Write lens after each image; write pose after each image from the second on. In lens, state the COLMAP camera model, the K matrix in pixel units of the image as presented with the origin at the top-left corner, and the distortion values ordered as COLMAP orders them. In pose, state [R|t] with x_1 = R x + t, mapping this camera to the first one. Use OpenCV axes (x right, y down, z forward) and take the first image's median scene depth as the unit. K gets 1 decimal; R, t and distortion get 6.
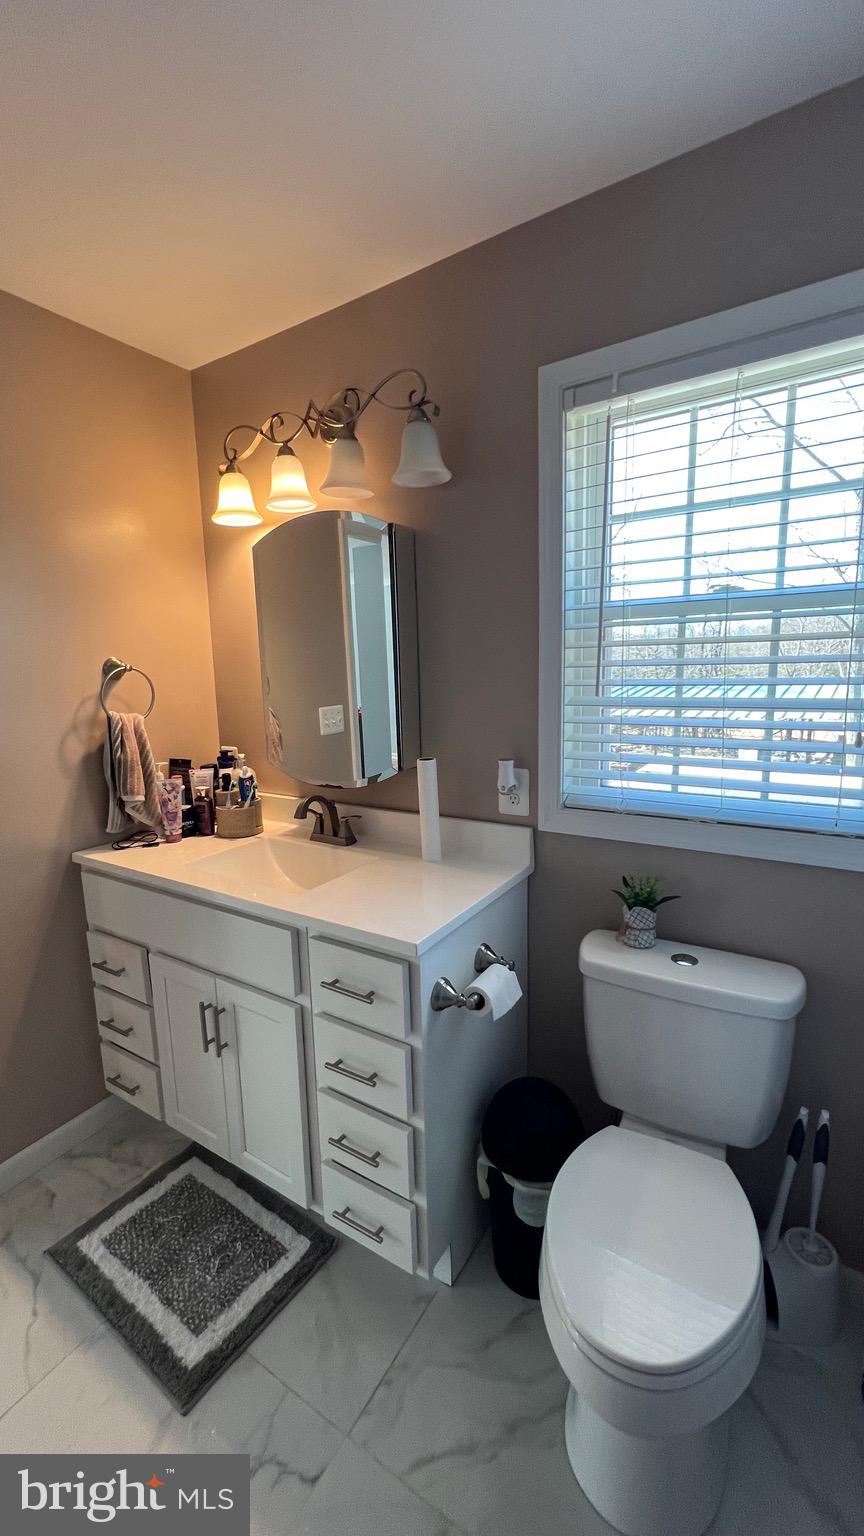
lens RADIAL K [[616.5, 0, 438.7], [0, 616.5, 769.6], [0, 0, 1]] dist [-0.007395, 0.003098]
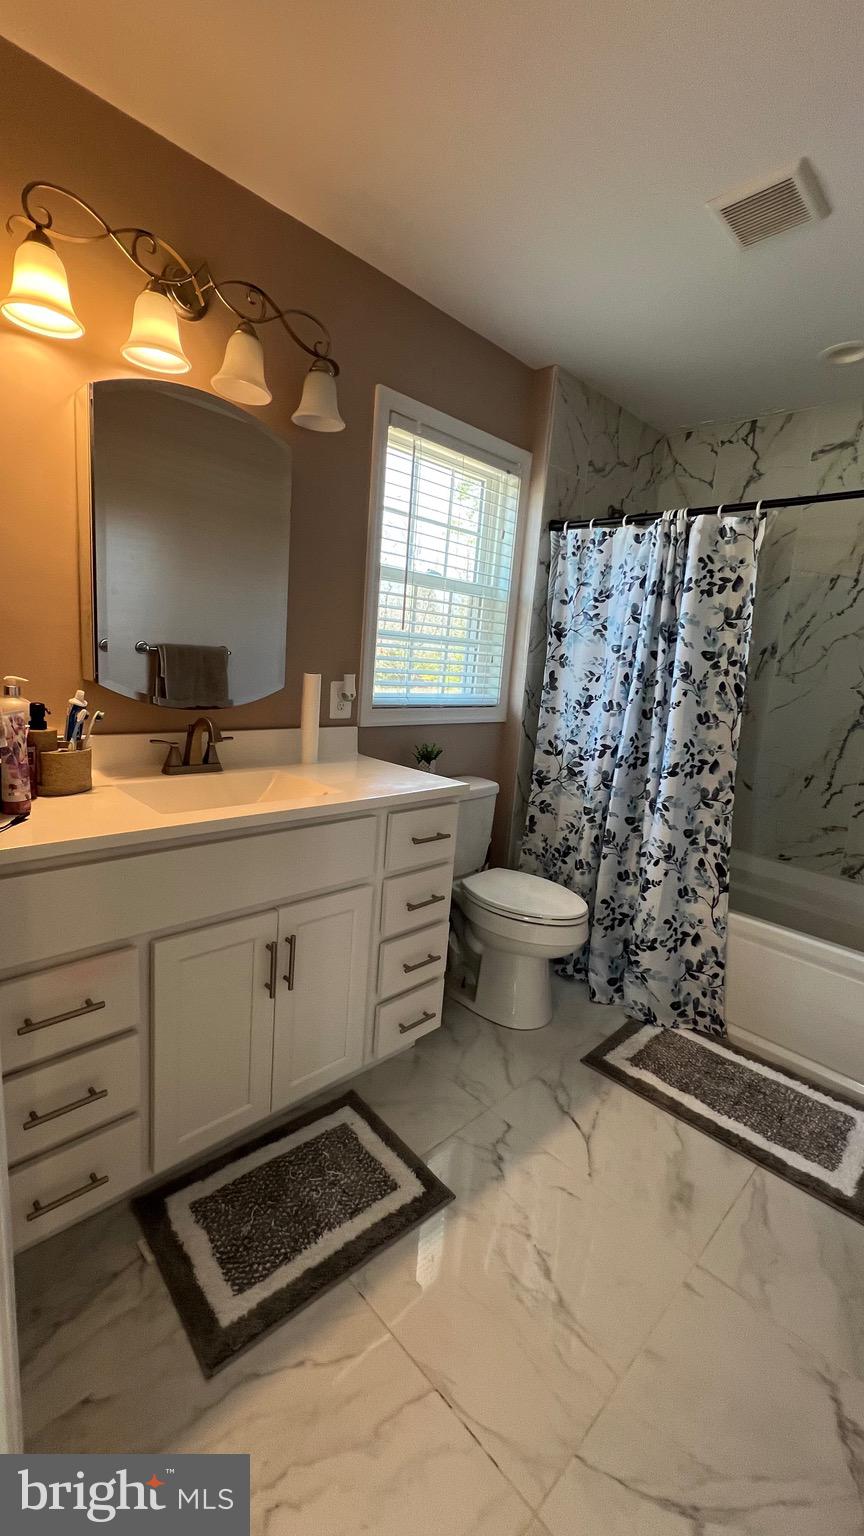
lens RADIAL K [[616.5, 0, 433.6], [0, 616.5, 770.0], [0, 0, 1]] dist [-0.007395, 0.003098]
pose [[0.222245, -0.139339, 0.964983, -1.195325], [0.078997, 0.989055, 0.124621, 0.039354], [-0.971785, 0.048534, 0.230820, 0.573287]]
